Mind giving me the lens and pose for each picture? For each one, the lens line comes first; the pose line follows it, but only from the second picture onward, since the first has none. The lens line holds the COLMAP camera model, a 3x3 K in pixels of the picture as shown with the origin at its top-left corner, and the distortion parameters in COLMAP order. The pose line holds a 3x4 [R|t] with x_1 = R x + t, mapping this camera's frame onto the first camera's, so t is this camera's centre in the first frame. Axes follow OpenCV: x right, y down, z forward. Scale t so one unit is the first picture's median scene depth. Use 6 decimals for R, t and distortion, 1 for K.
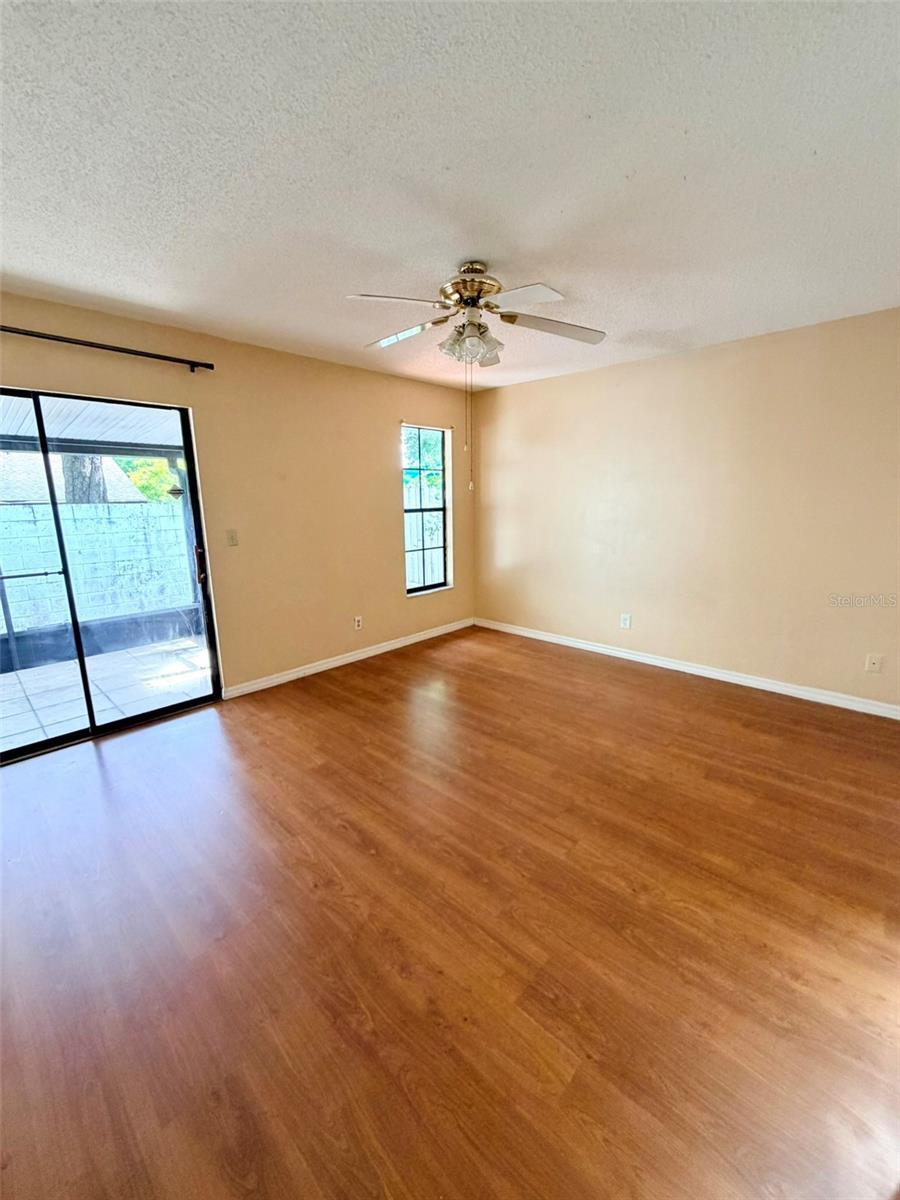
lens RADIAL K [[479.7, 0, 450.0], [0, 479.7, 600.0], [0, 0, 1]] dist [-0.002195, -0.000022]
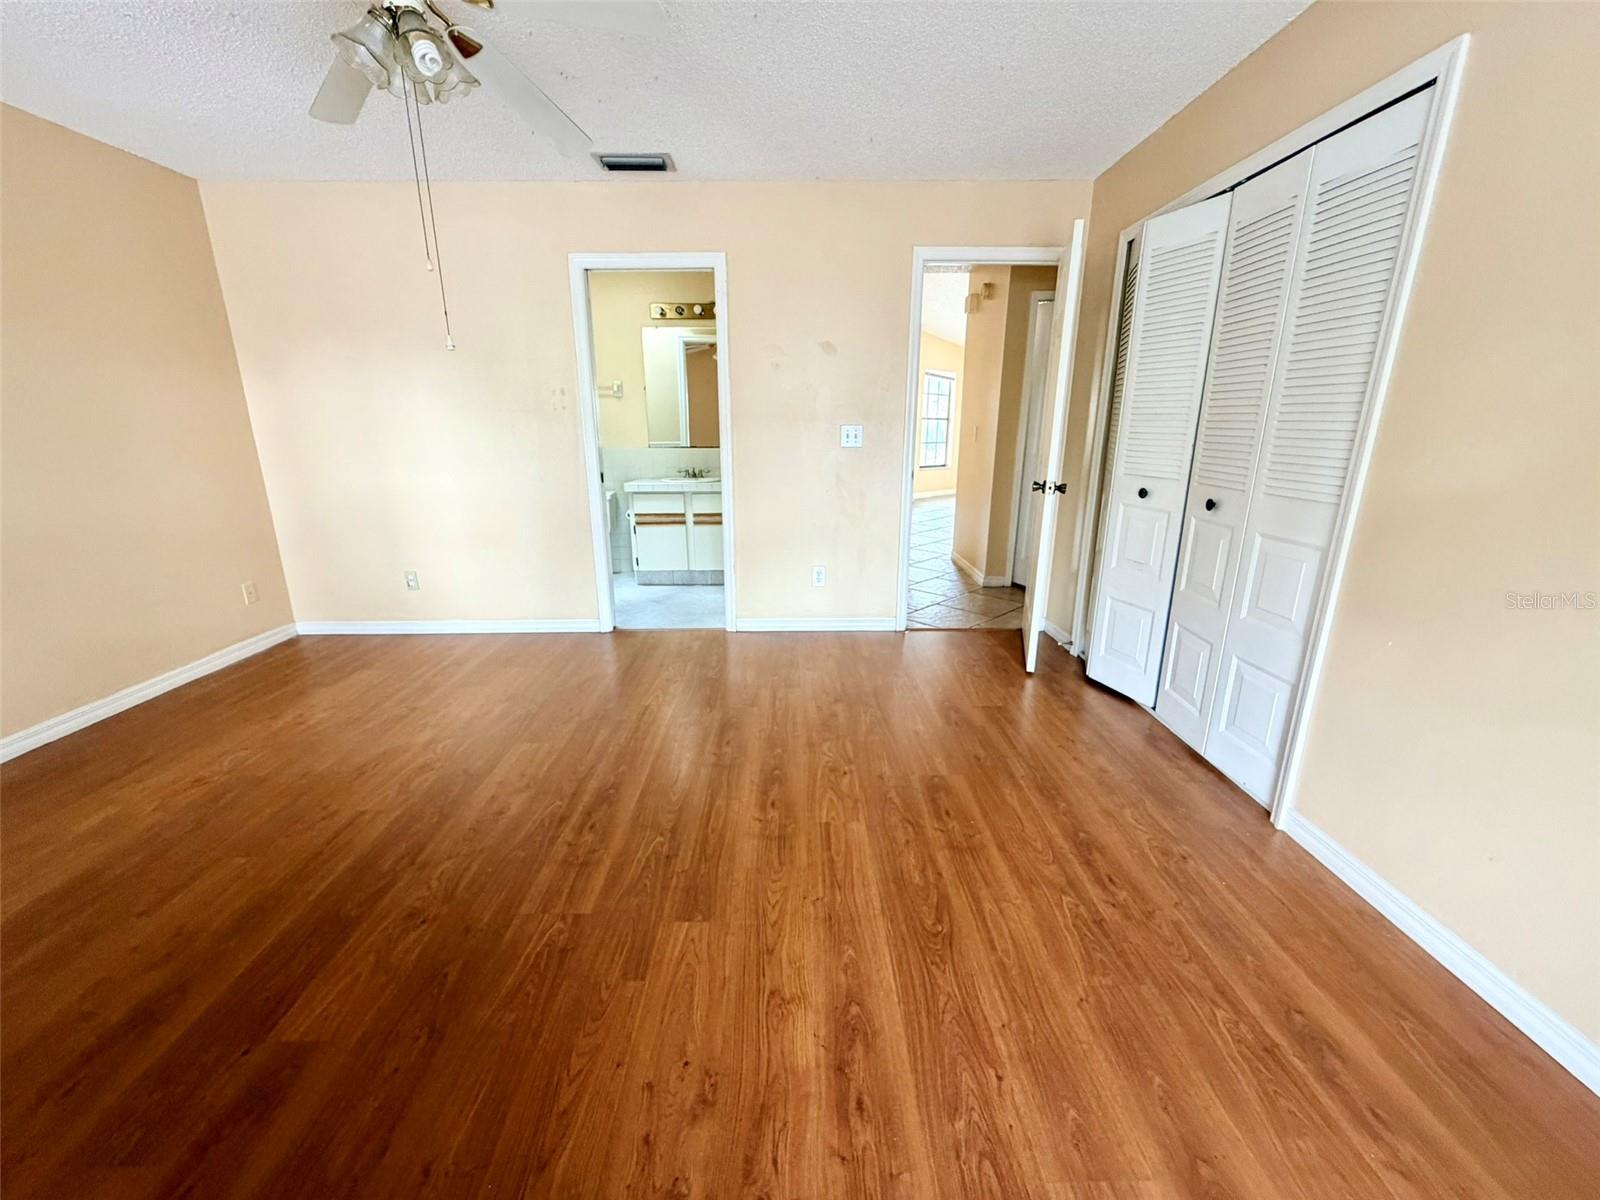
lens RADIAL K [[639.7, 0, 793.3], [0, 639.7, 601.7], [0, 0, 1]] dist [-0.002195, -0.000022]
pose [[-0.688711, -0.183531, 0.701422, -0.540918], [0.161811, 0.904123, 0.395448, -0.134866], [-0.706749, 0.385848, -0.592982, 0.870948]]
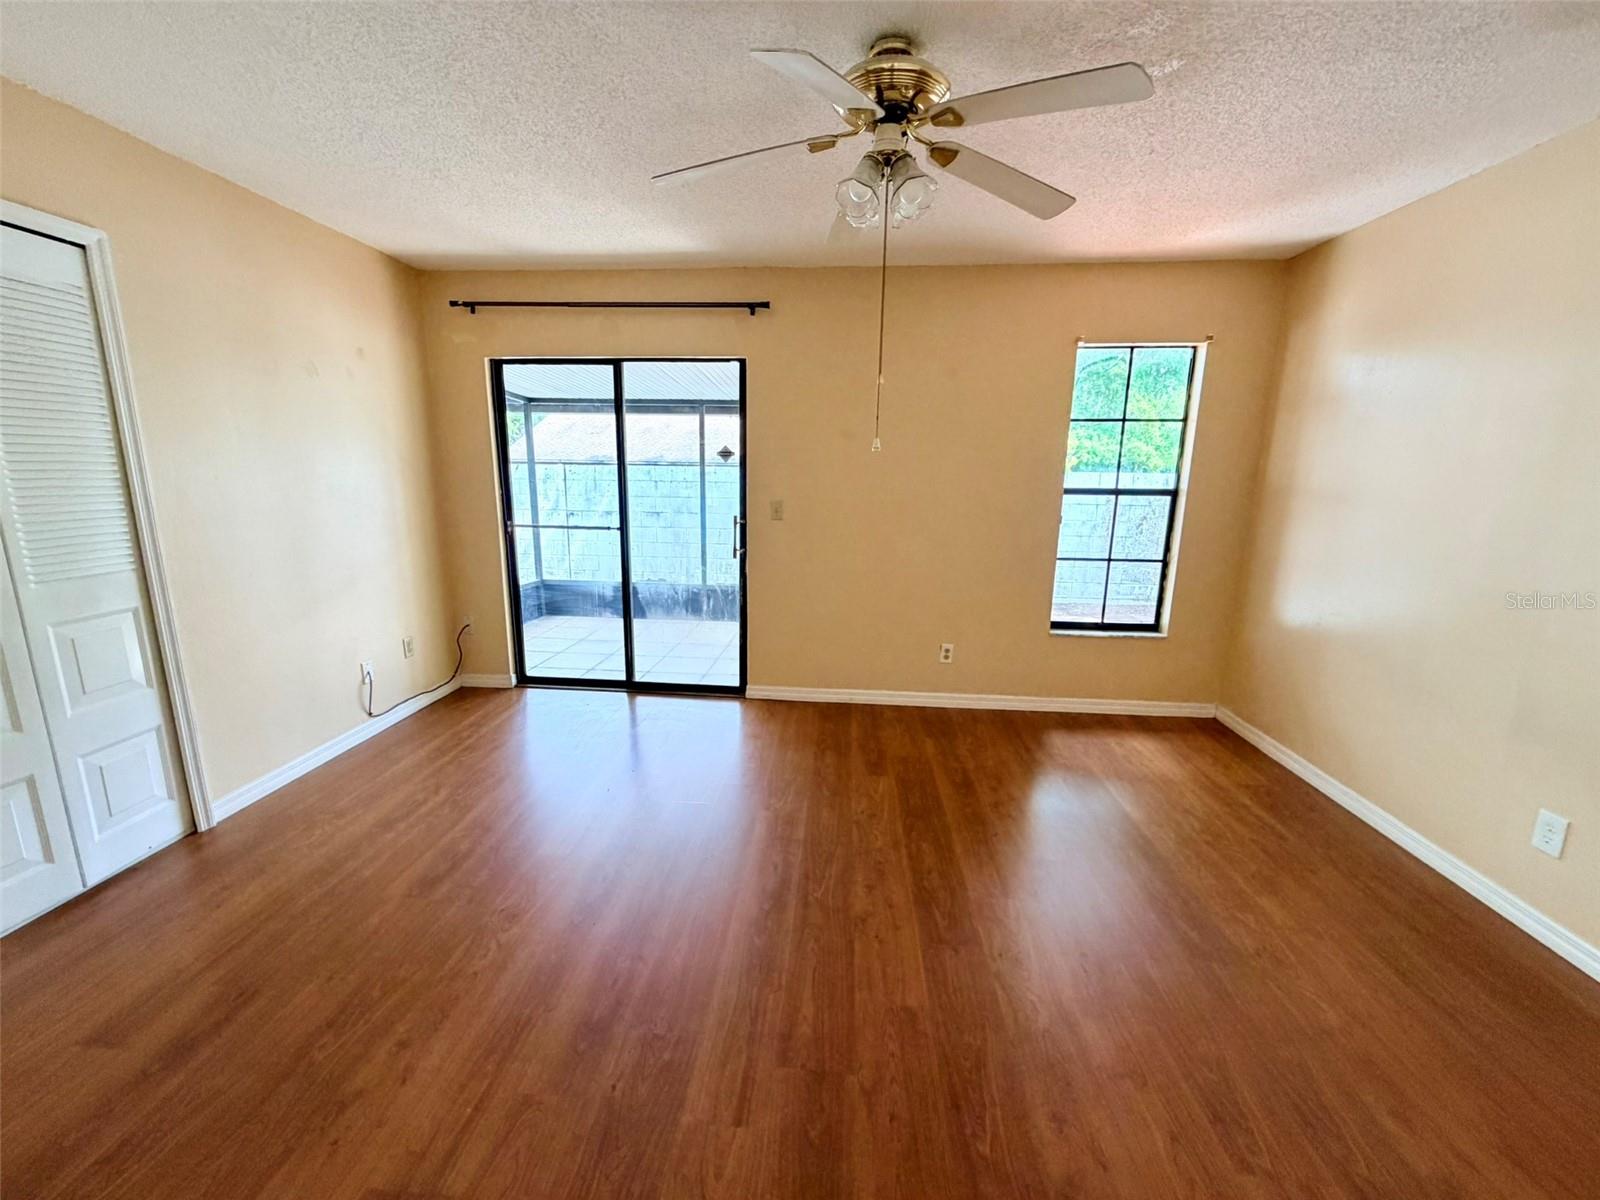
lens RADIAL K [[639.7, 0, 793.3], [0, 639.7, 601.7], [0, 0, 1]] dist [-0.002195, -0.000022]
pose [[0.621969, 0.182850, -0.761394, 0.409973], [-0.185691, 0.979060, 0.083435, -0.068454], [0.760706, 0.089489, 0.642898, 0.309084]]
